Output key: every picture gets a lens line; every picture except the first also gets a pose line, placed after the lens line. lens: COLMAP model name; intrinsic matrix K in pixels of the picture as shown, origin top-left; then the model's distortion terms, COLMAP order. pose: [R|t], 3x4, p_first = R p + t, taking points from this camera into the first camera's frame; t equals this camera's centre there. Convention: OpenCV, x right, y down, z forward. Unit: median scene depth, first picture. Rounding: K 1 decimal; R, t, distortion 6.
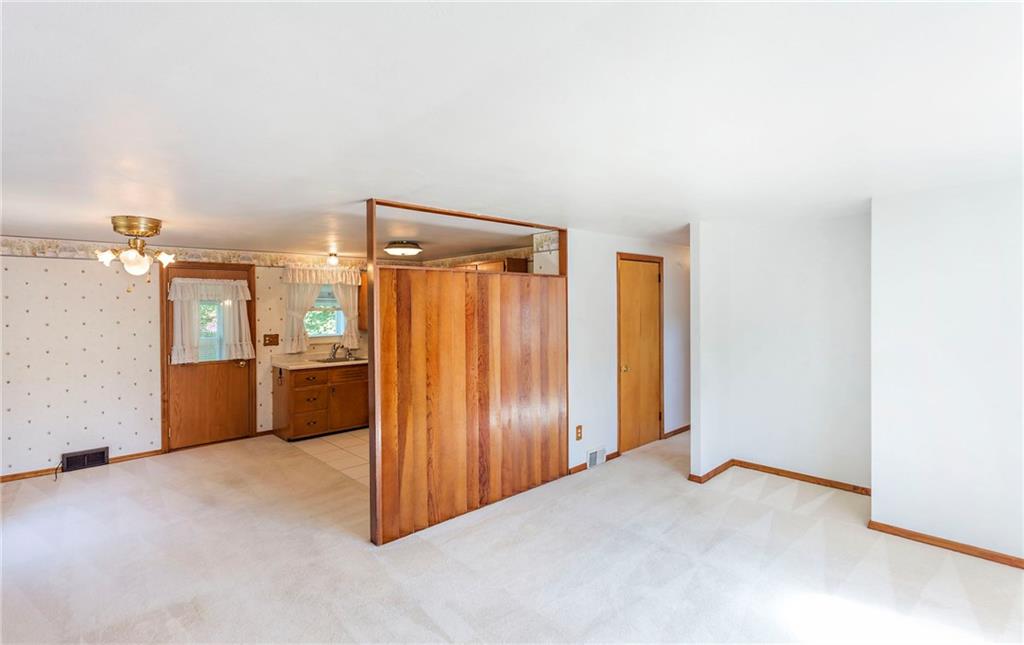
lens RADIAL K [[480.5, 0, 514.5], [0, 480.5, 302.1], [0, 0, 1]] dist [0.003407, 0.000592]
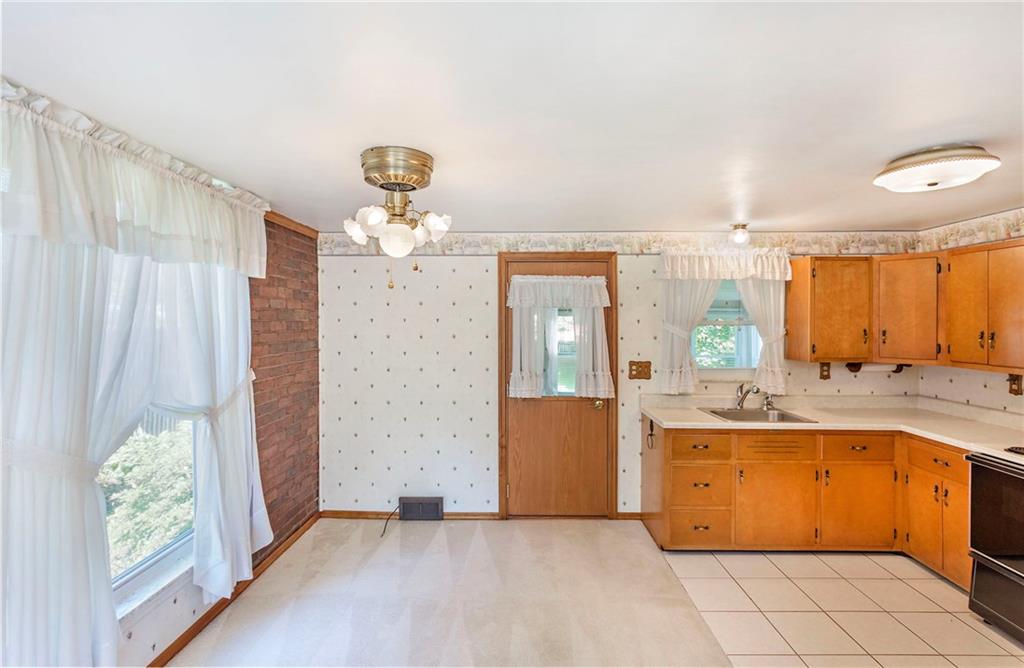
lens RADIAL K [[485.9, 0, 523.0], [0, 485.9, 314.2], [0, 0, 1]] dist [-0.000451, 0.000703]
pose [[0.728120, 0.004592, -0.685435, -0.188033], [-0.004109, 0.999989, 0.002334, 0.004602], [0.685438, 0.001118, 0.728130, 0.448602]]
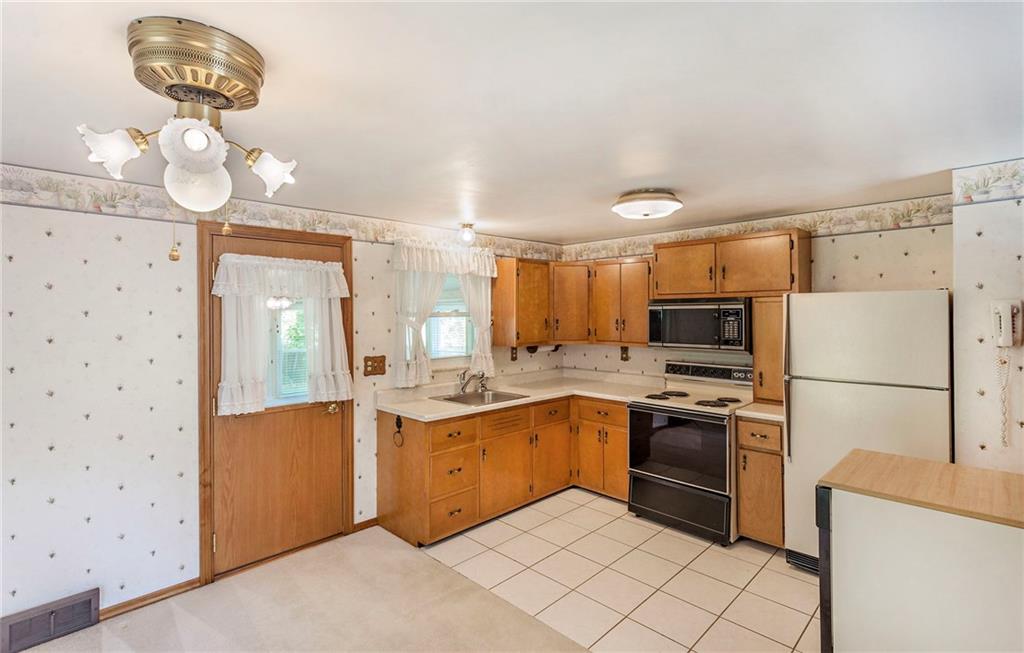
lens RADIAL K [[475.9, 0, 507.8], [0, 475.9, 310.5], [0, 0, 1]] dist [-0.000027, 0.000493]
pose [[0.999710, 0.006964, 0.023039, -0.372169], [-0.007022, 0.999972, 0.002447, 0.008483], [-0.023021, -0.002608, 0.999732, 0.428158]]
